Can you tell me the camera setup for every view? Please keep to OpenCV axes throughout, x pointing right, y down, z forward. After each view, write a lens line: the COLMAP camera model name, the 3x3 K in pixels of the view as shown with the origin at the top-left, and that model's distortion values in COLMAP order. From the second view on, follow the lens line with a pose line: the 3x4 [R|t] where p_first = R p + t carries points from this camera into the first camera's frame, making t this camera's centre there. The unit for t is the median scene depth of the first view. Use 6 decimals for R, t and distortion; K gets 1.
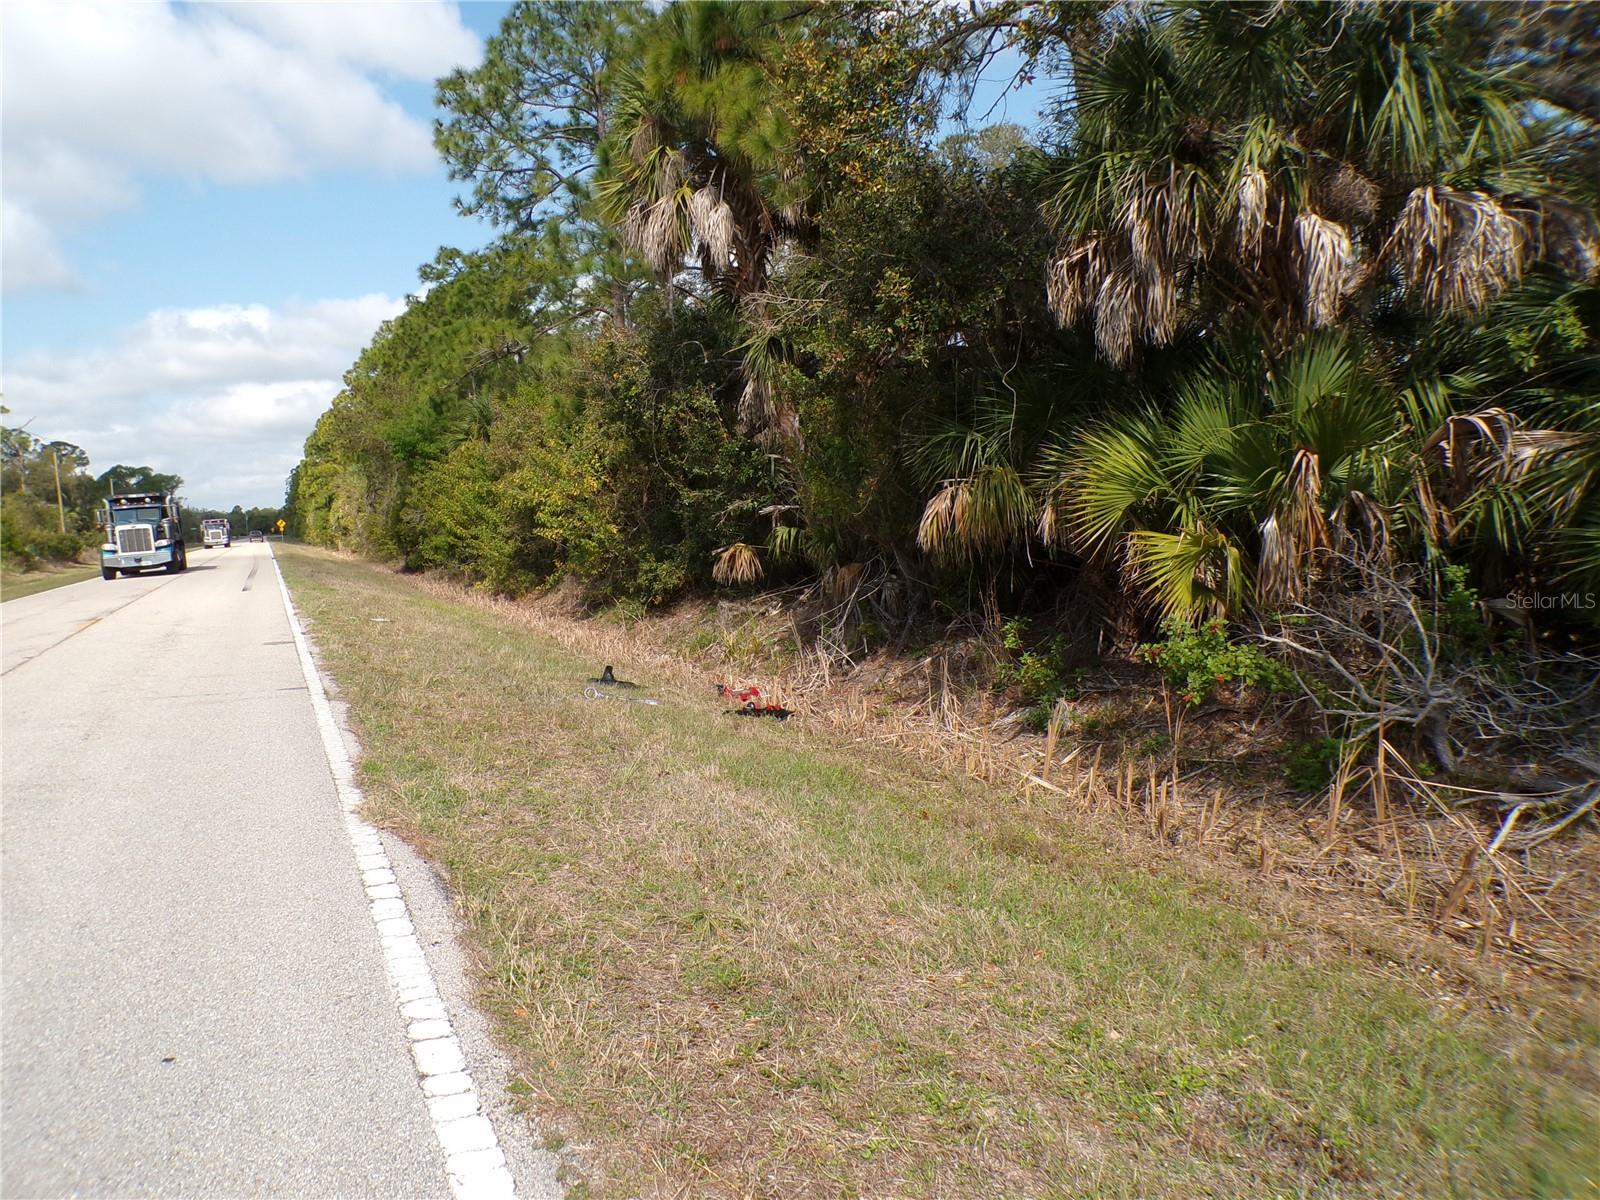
lens RADIAL K [[1108.2, 0, 800.0], [0, 1108.2, 600.0], [0, 0, 1]] dist [-0.024968, 0.005012]
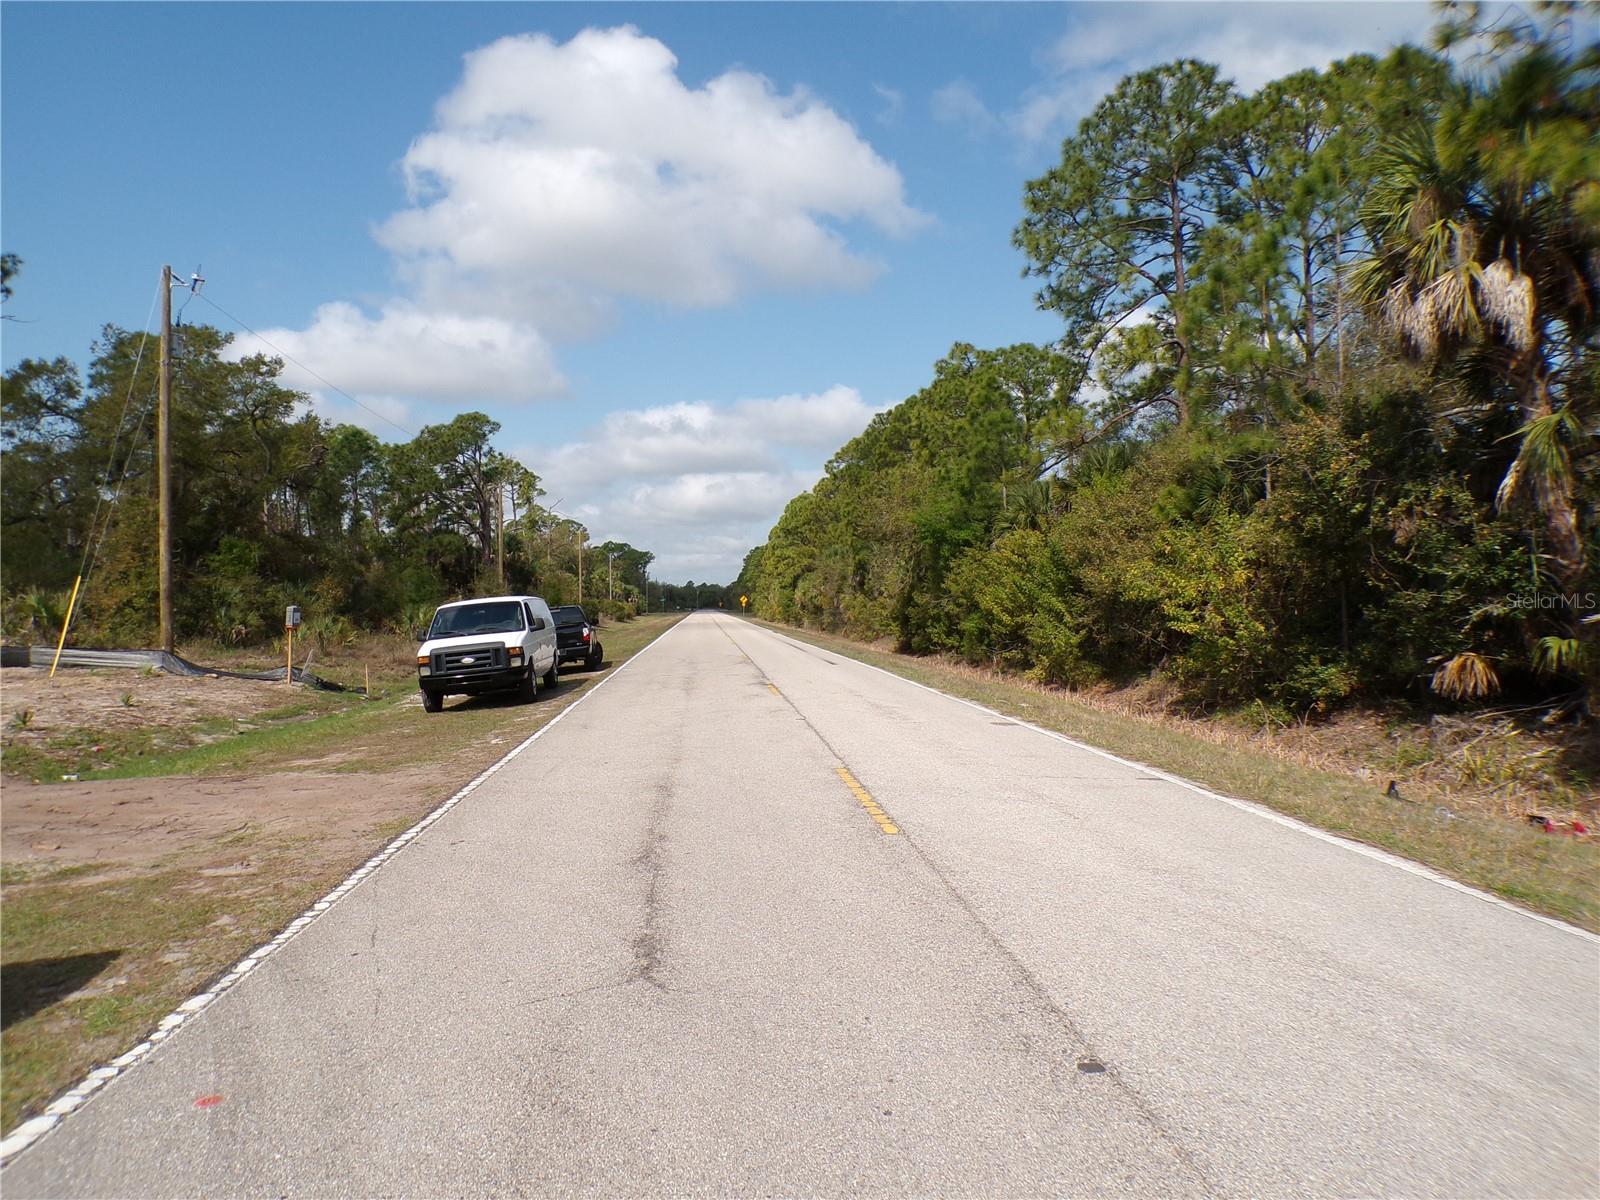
lens RADIAL K [[1108.2, 0, 800.0], [0, 1108.2, 600.0], [0, 0, 1]] dist [-0.024968, 0.005012]
pose [[0.937072, 0.047442, -0.345897, -0.169618], [-0.075538, 0.994808, -0.068196, 0.005271], [0.340865, 0.090033, 0.935791, -0.008445]]
